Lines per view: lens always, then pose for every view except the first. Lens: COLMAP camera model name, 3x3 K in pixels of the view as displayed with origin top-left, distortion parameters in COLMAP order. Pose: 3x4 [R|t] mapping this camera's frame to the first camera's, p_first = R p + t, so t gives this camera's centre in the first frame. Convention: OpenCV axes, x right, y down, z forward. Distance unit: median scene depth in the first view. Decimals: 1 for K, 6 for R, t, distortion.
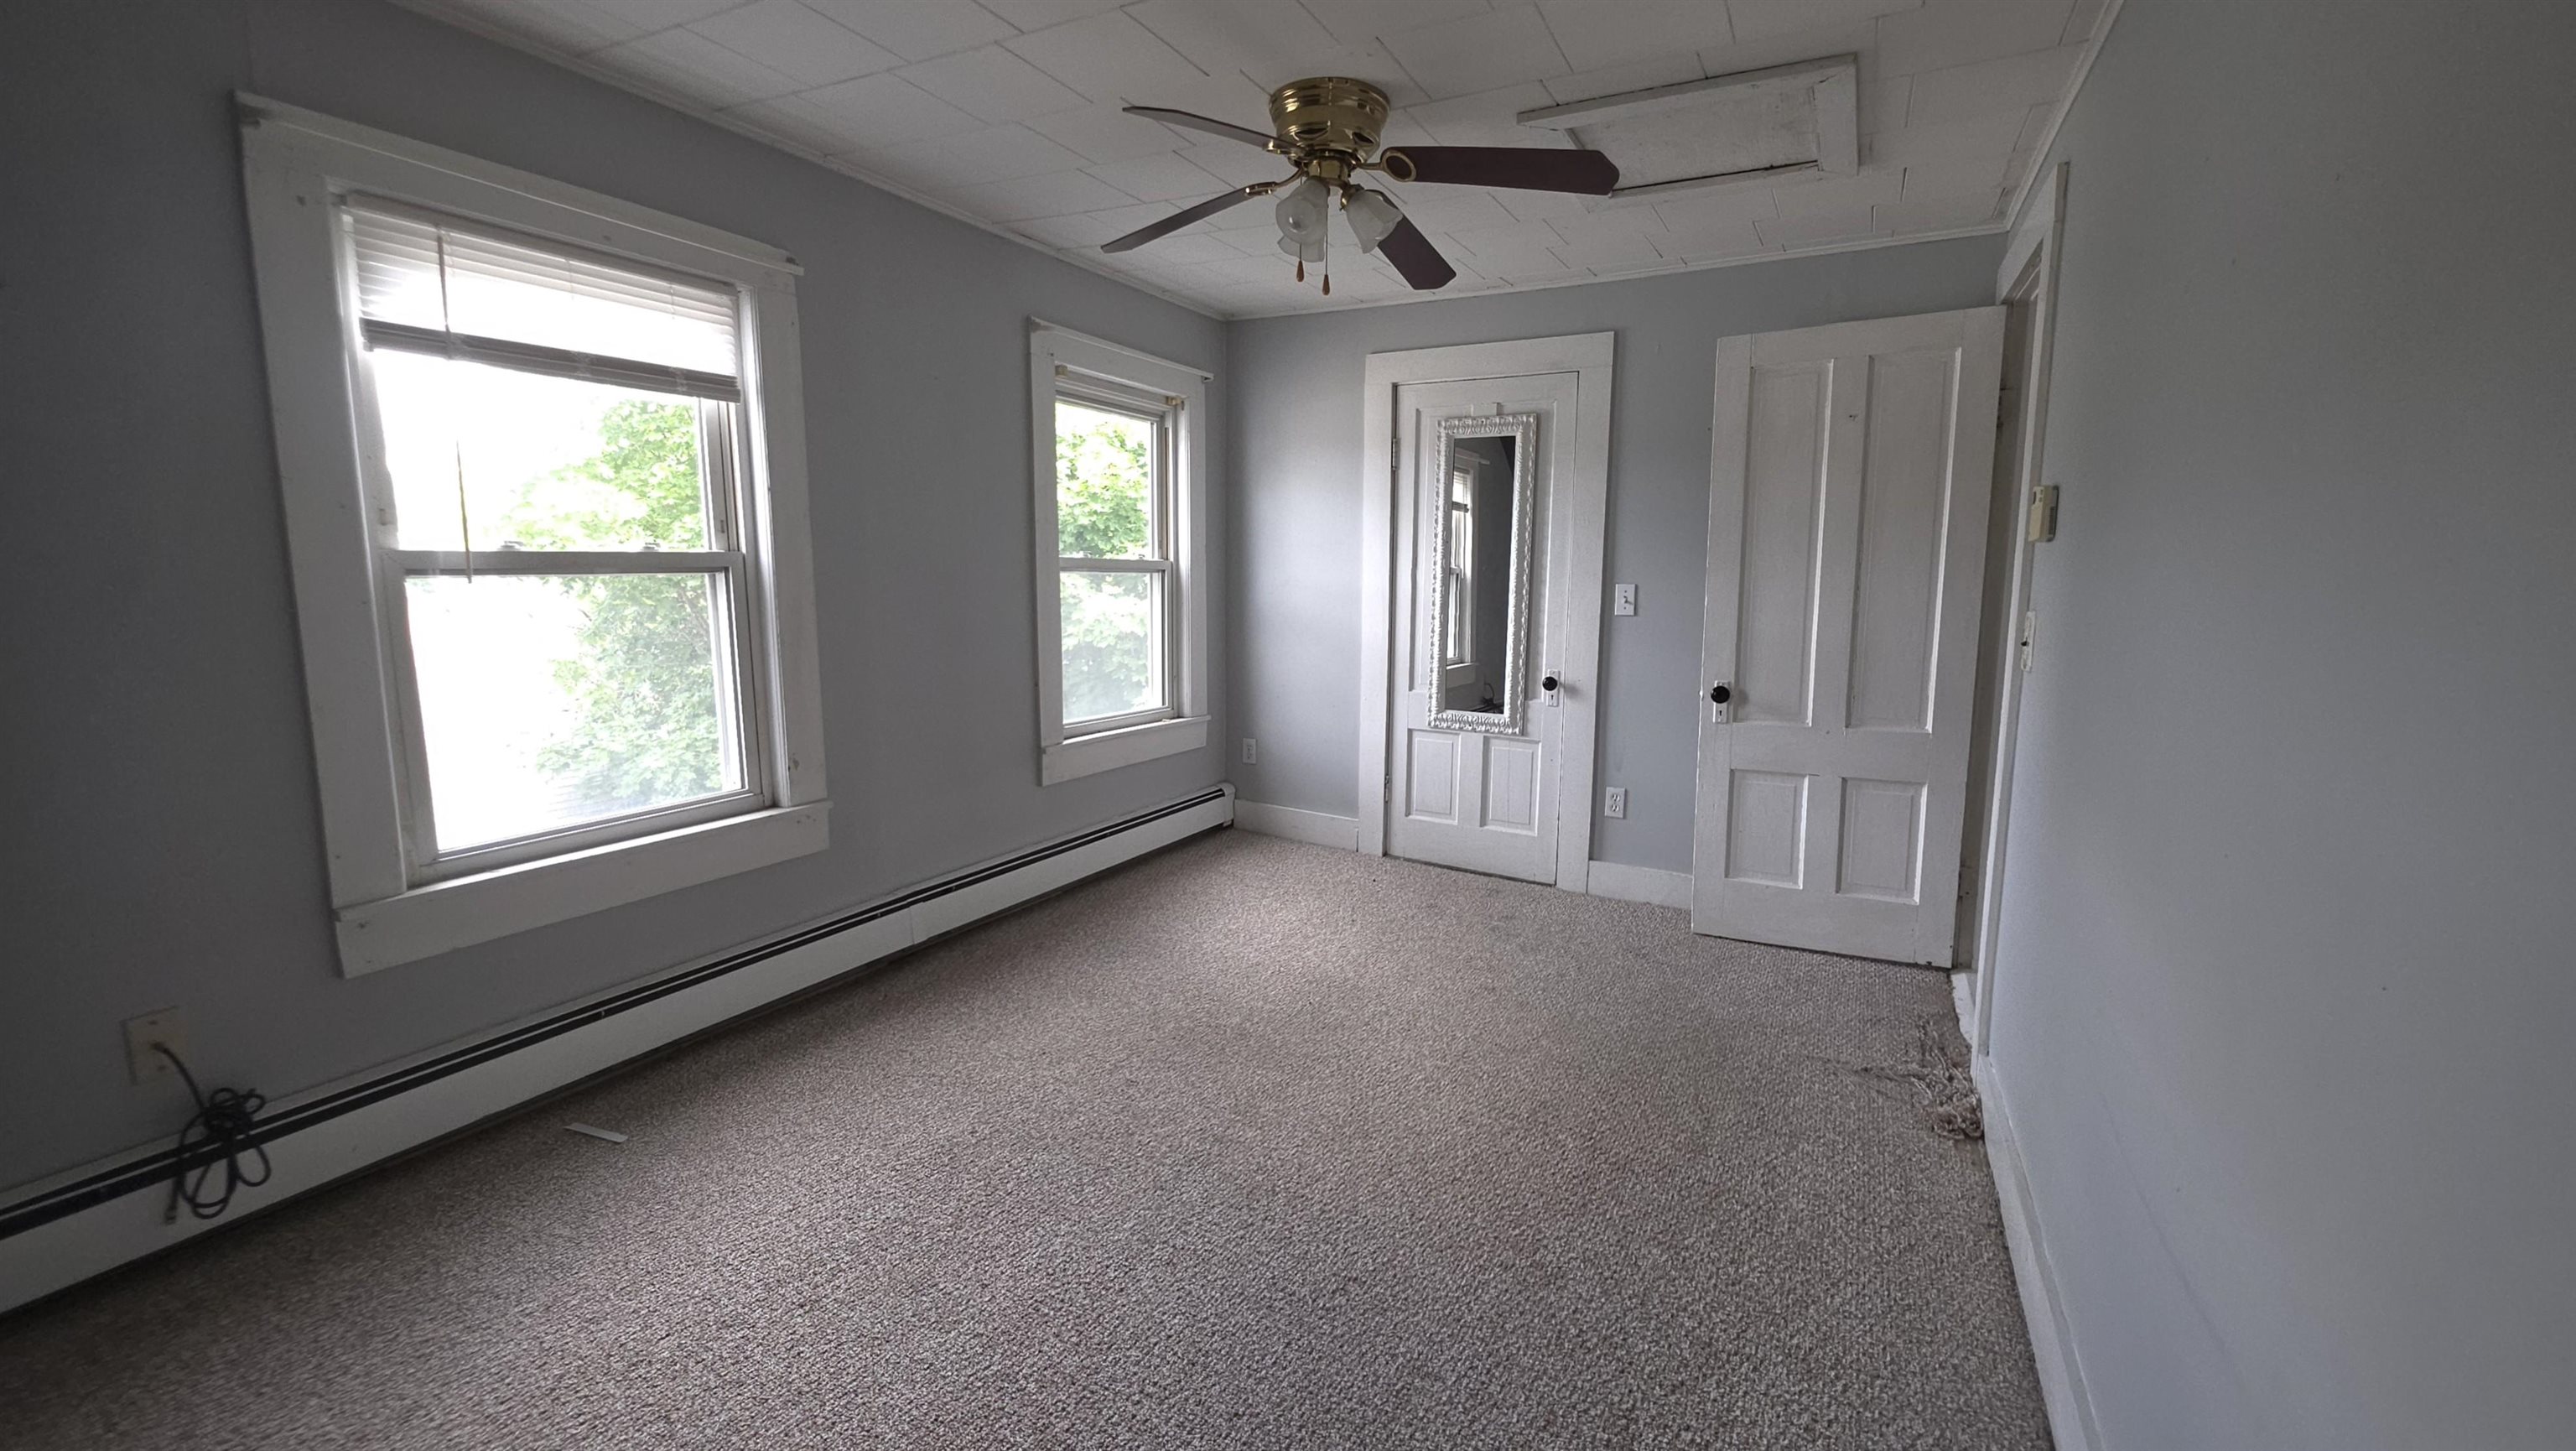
lens RADIAL K [[1035.1, 0, 1283.0], [0, 1035.1, 705.8], [0, 0, 1]] dist [-0.002296, -0.000043]
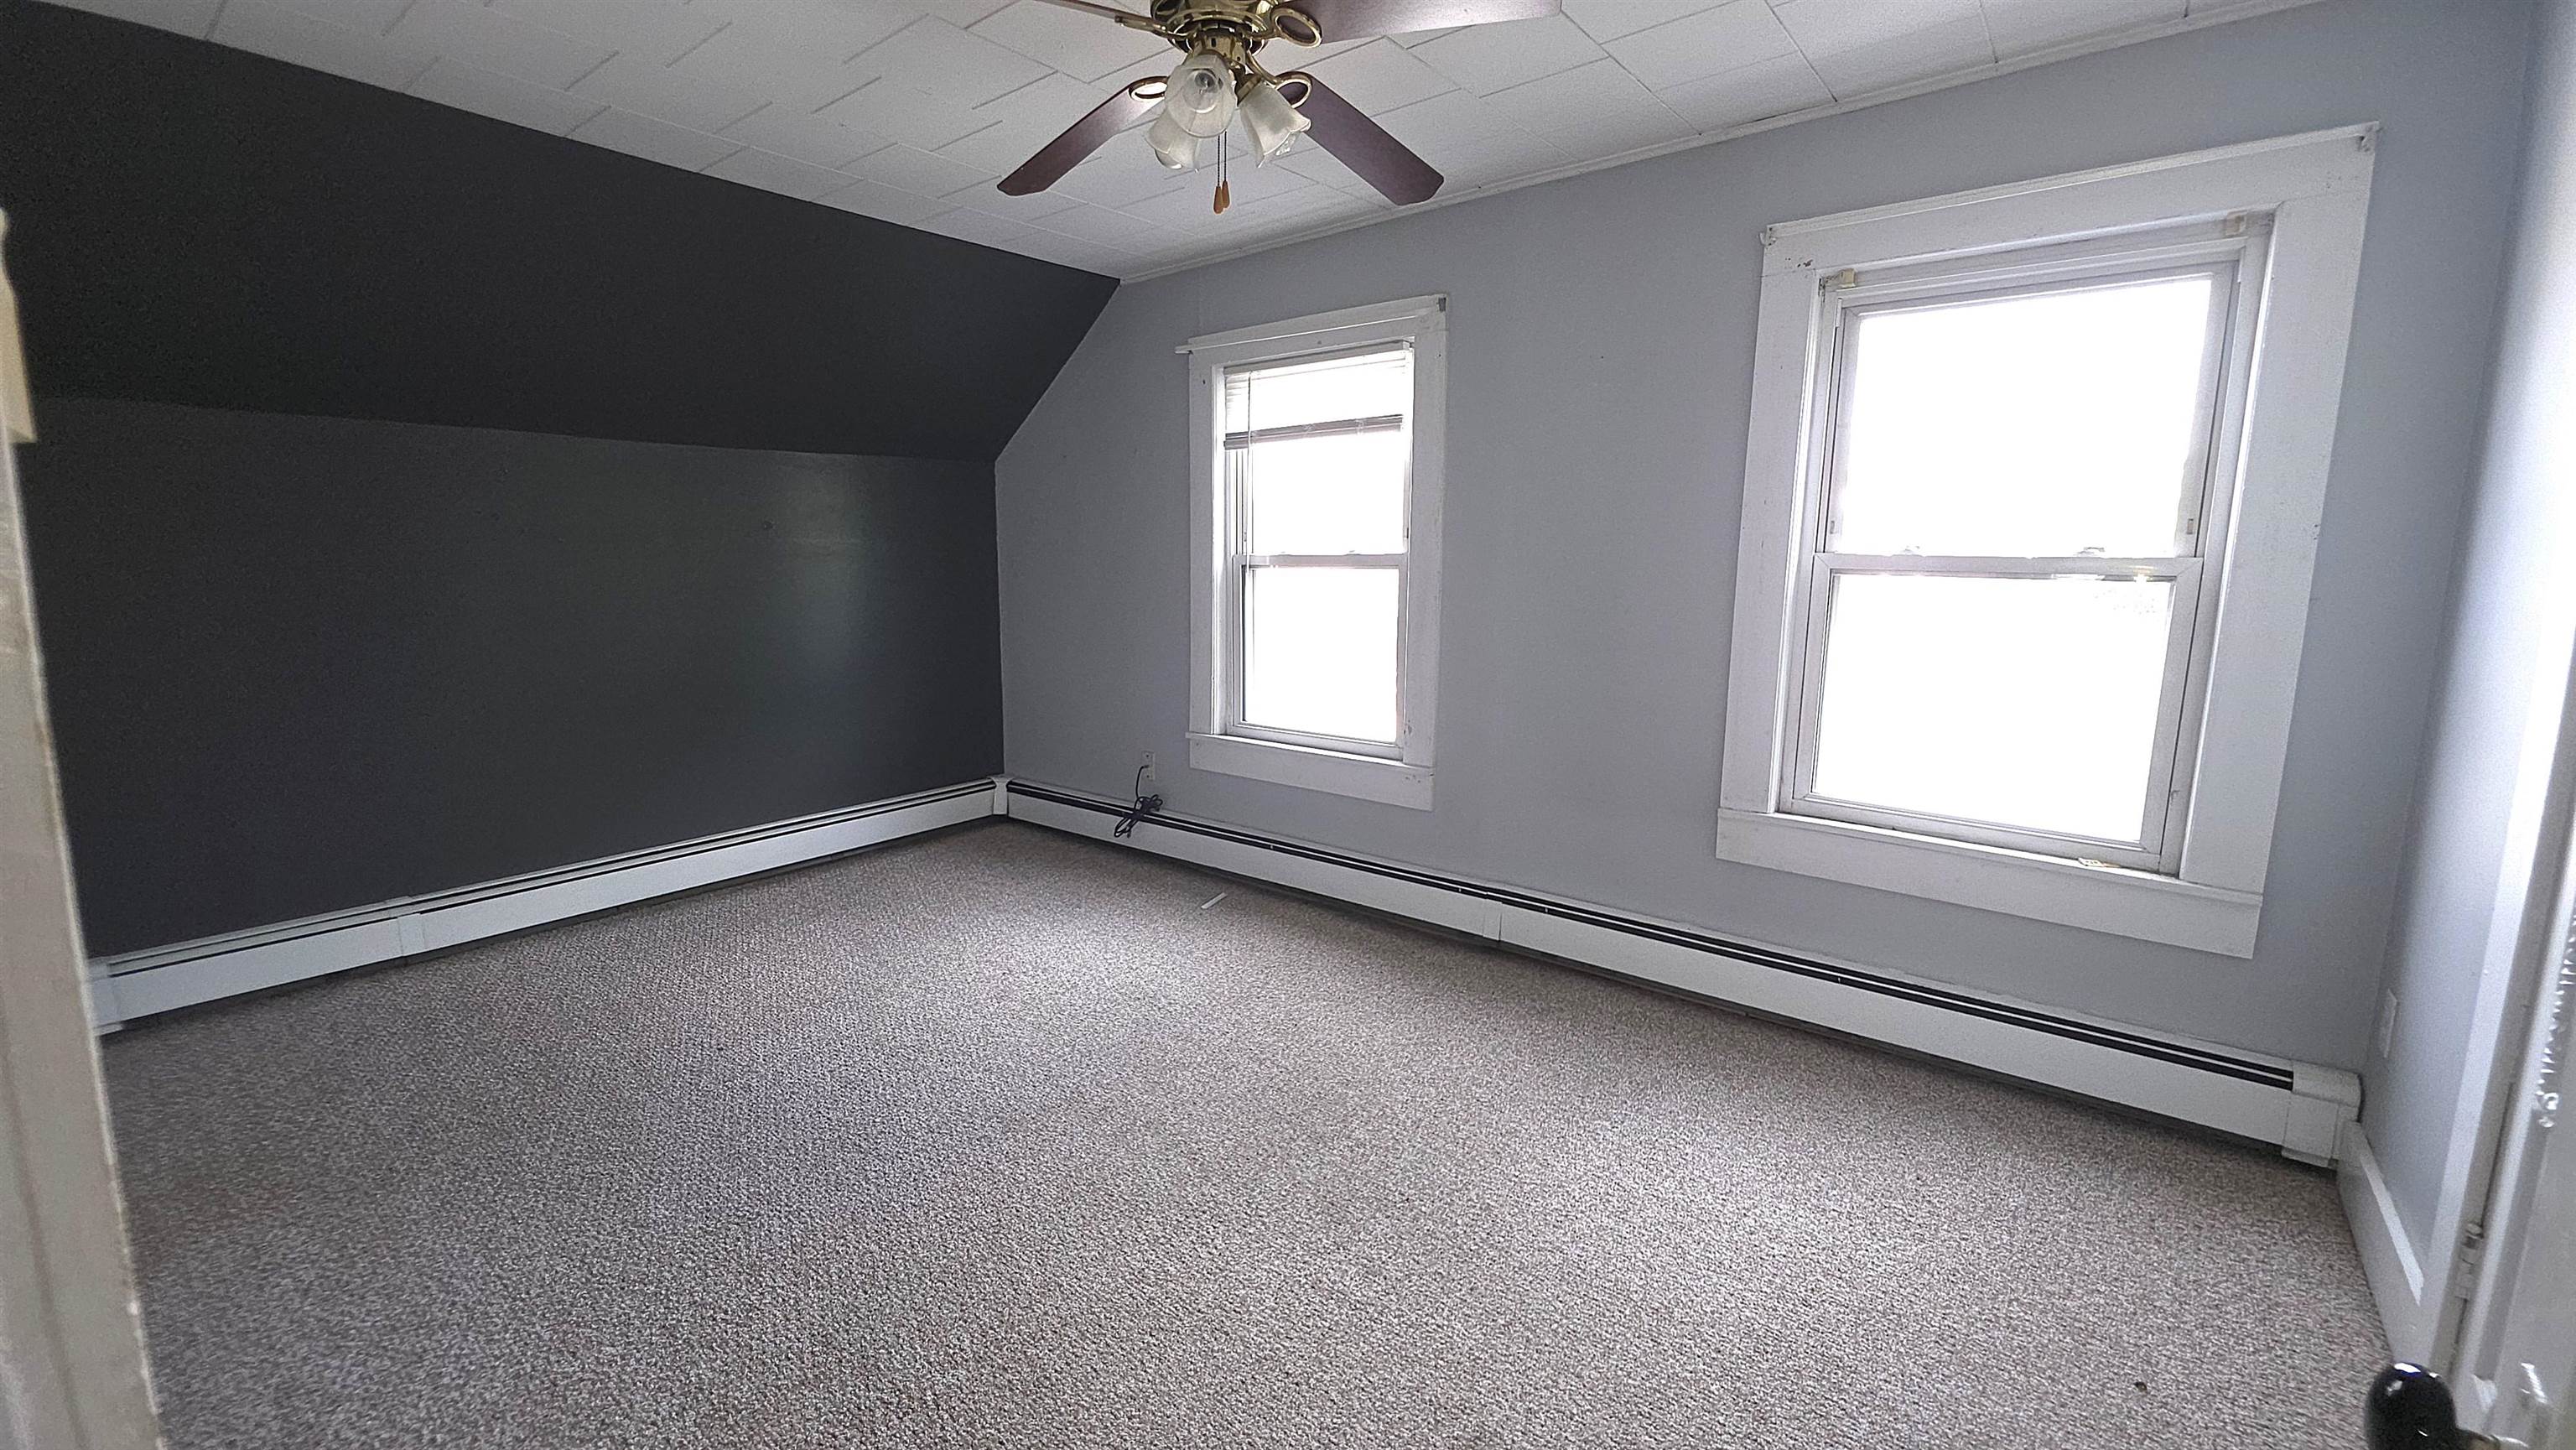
lens RADIAL K [[1035.1, 0, 1283.0], [0, 1035.1, 705.3], [0, 0, 1]] dist [-0.002296, -0.000043]
pose [[-0.179963, 0.132220, -0.974747, 0.594048], [-0.138280, 0.977685, 0.158149, -0.116295], [0.973906, 0.163248, -0.157663, 0.864014]]
